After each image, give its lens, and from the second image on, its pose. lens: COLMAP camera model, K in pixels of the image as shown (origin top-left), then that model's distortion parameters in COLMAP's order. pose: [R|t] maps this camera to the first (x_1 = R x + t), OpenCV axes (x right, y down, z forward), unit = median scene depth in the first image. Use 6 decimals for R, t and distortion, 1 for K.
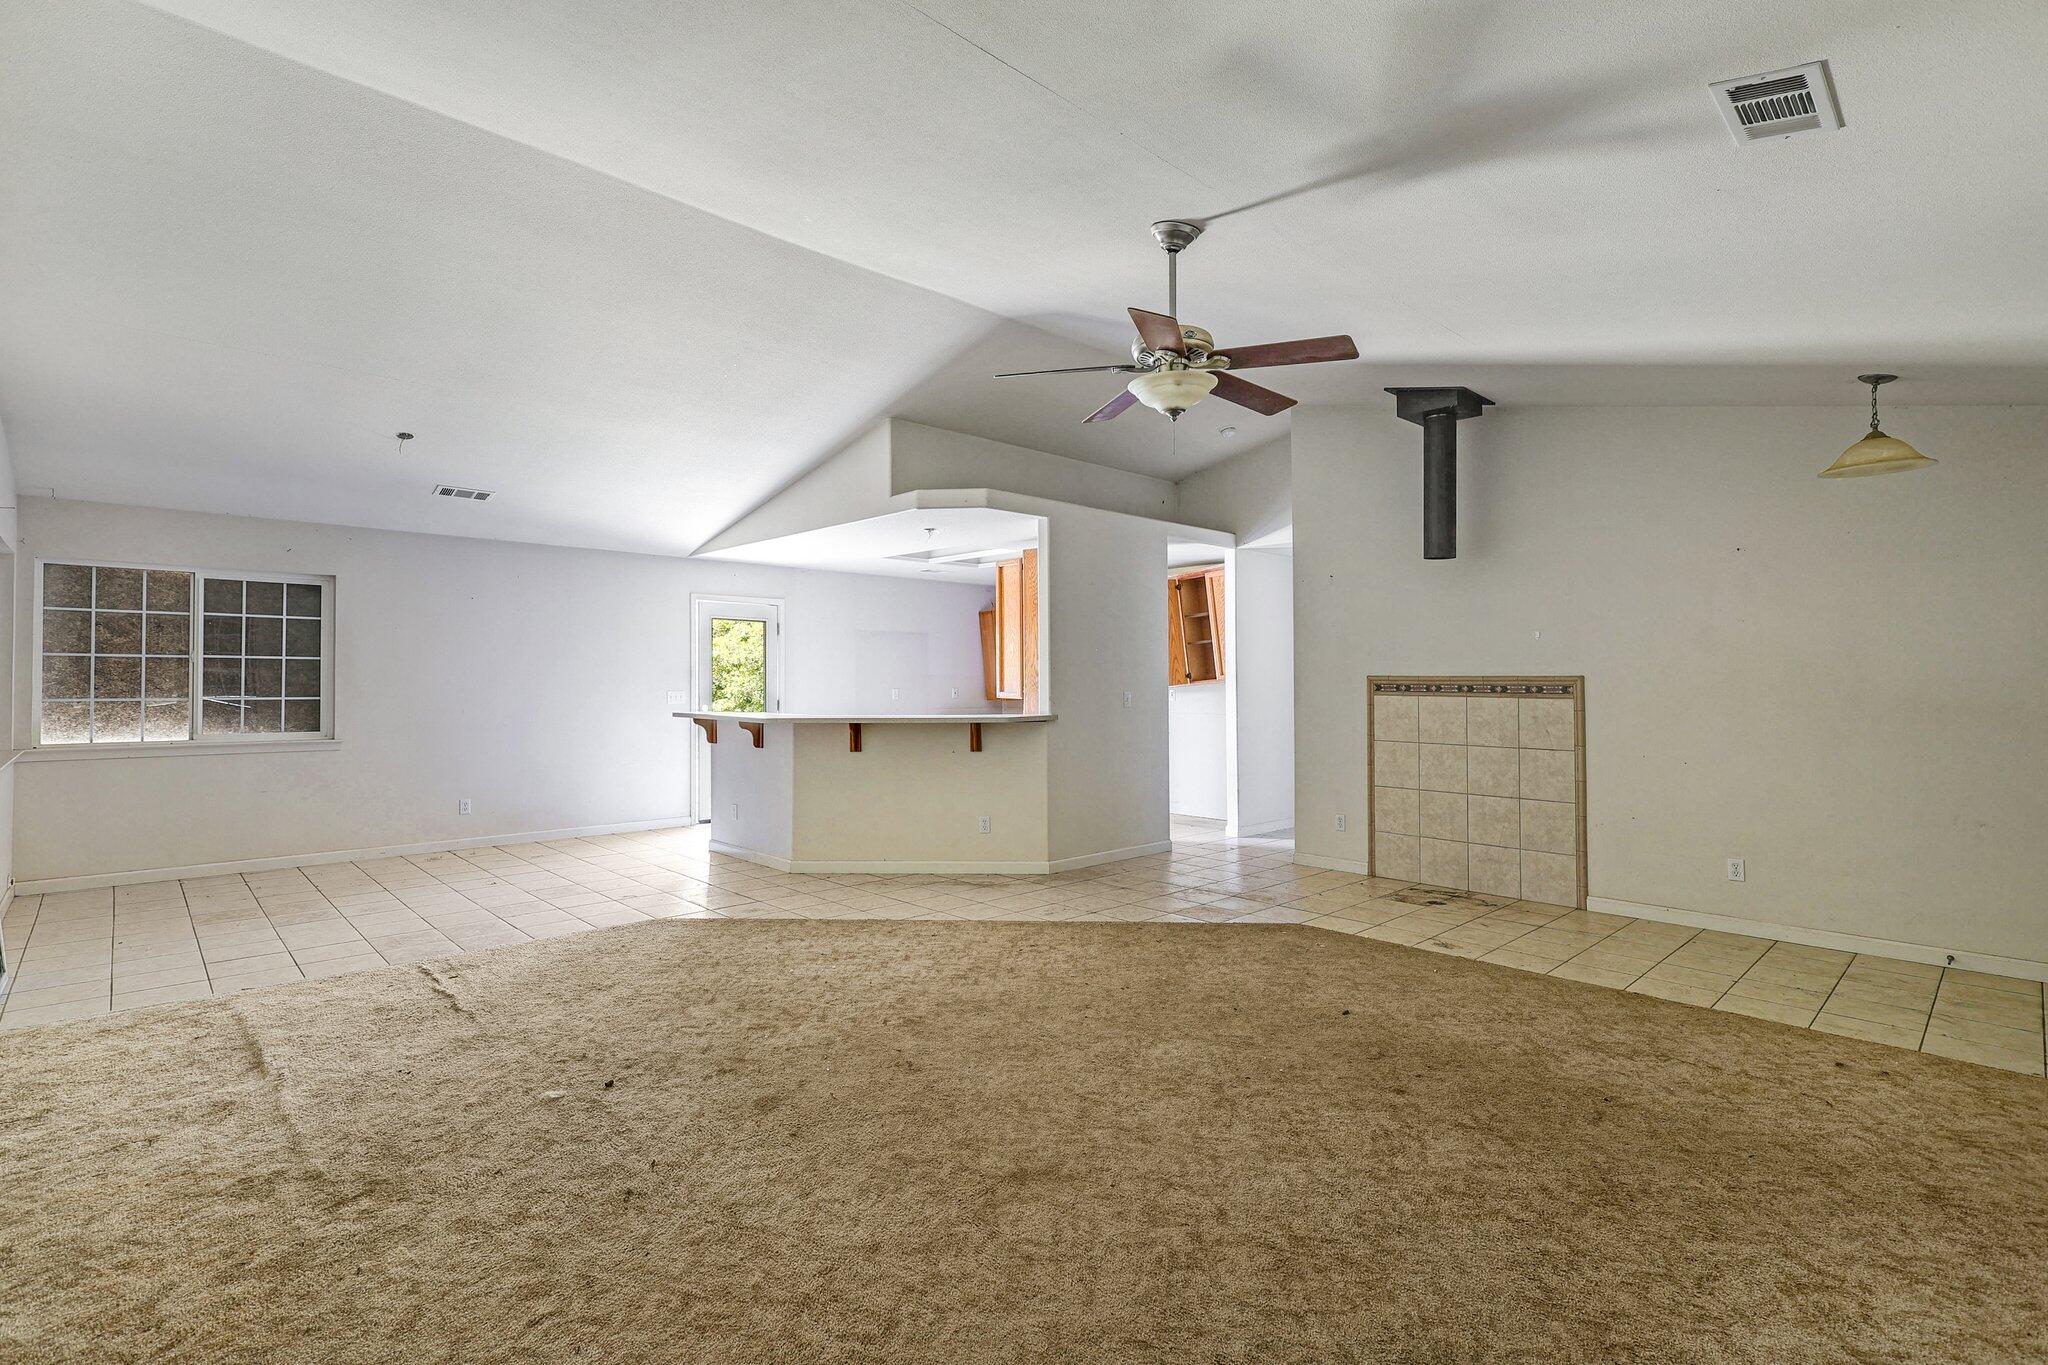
lens RADIAL K [[953.1, 0, 1023.4], [0, 953.1, 678.1], [0, 0, 1]] dist [-0.004705, 0.001709]
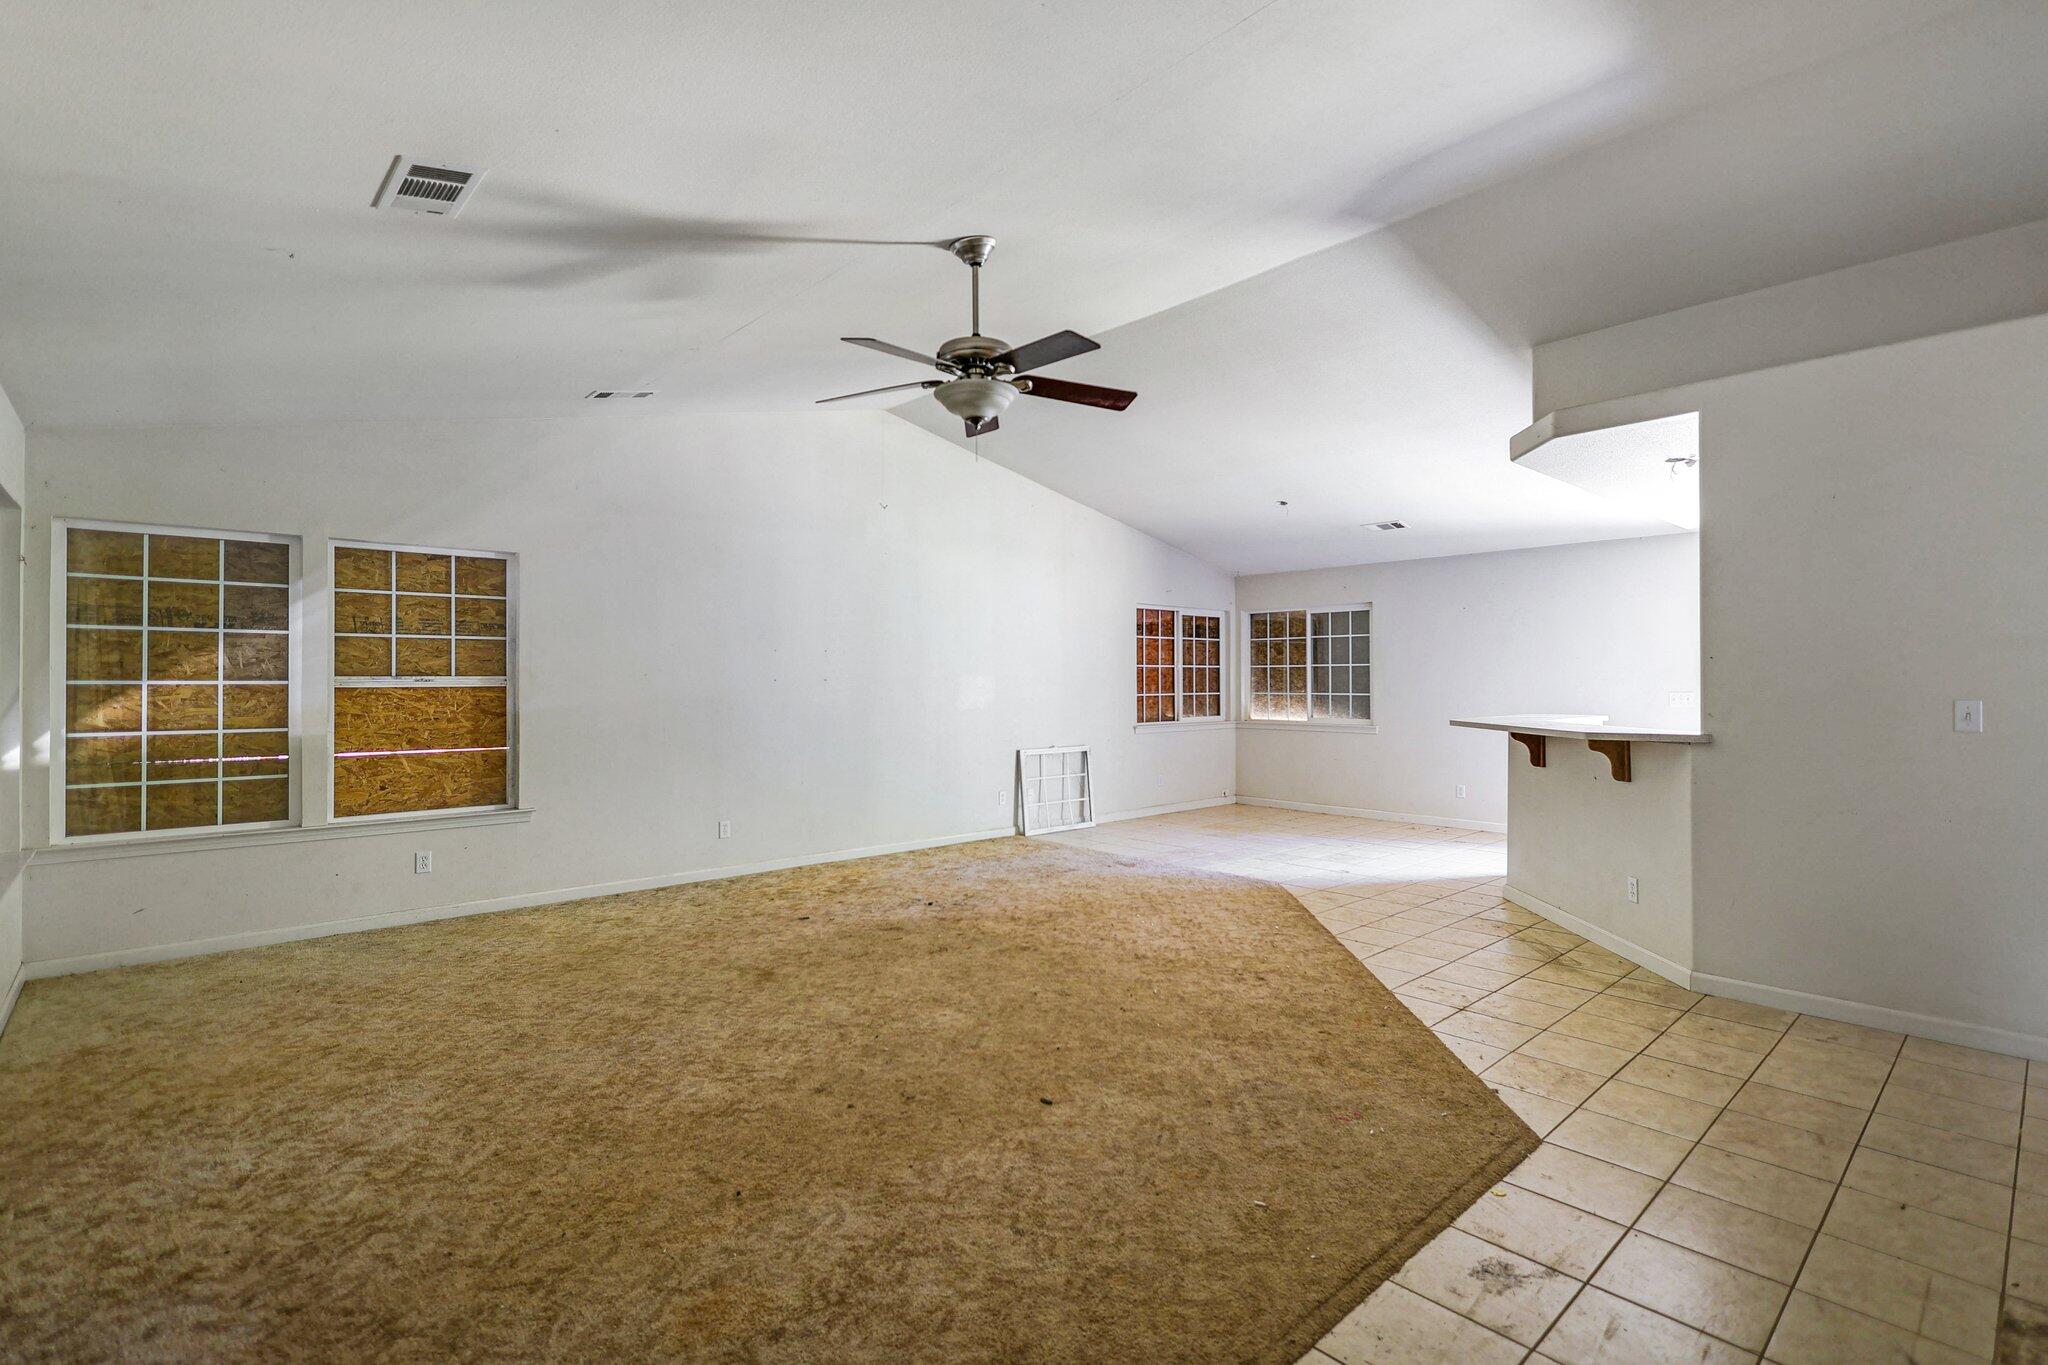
lens RADIAL K [[953.1, 0, 1039.3], [0, 953.1, 685.8], [0, 0, 1]] dist [-0.004705, 0.001709]
pose [[-0.008578, 0.003311, -0.999958, 0.968545], [0.004636, 0.999984, 0.003272, 0.003510], [0.999952, -0.004607, -0.008594, 0.860571]]
